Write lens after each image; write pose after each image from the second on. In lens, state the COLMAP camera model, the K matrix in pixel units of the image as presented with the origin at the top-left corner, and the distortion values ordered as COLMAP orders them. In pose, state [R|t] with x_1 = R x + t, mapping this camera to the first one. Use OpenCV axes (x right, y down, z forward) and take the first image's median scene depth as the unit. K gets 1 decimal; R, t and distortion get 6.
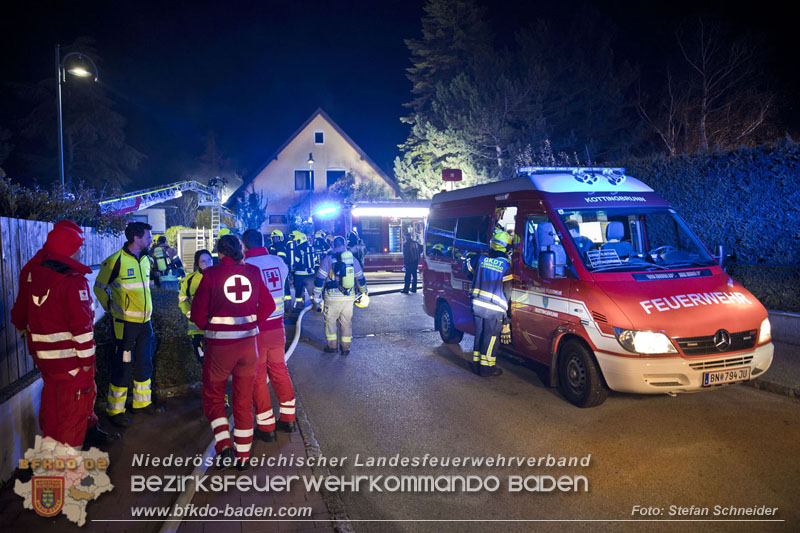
lens RADIAL K [[574.5, 0, 400.0], [0, 574.5, 266.5], [0, 0, 1]] dist [-0.038556, 0.002463]
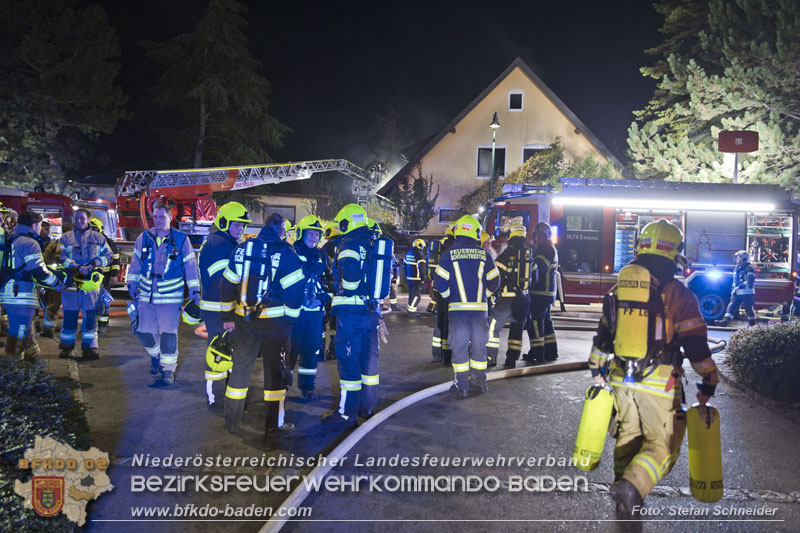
lens RADIAL K [[640.0, 0, 400.0], [0, 640.0, 266.5], [0, 0, 1]] dist [-0.004268, 0.004759]
pose [[0.943632, 0.056716, -0.326102, -0.008740], [-0.062633, 0.998007, -0.007664, -0.008932], [0.325018, 0.027657, 0.945303, 0.236019]]
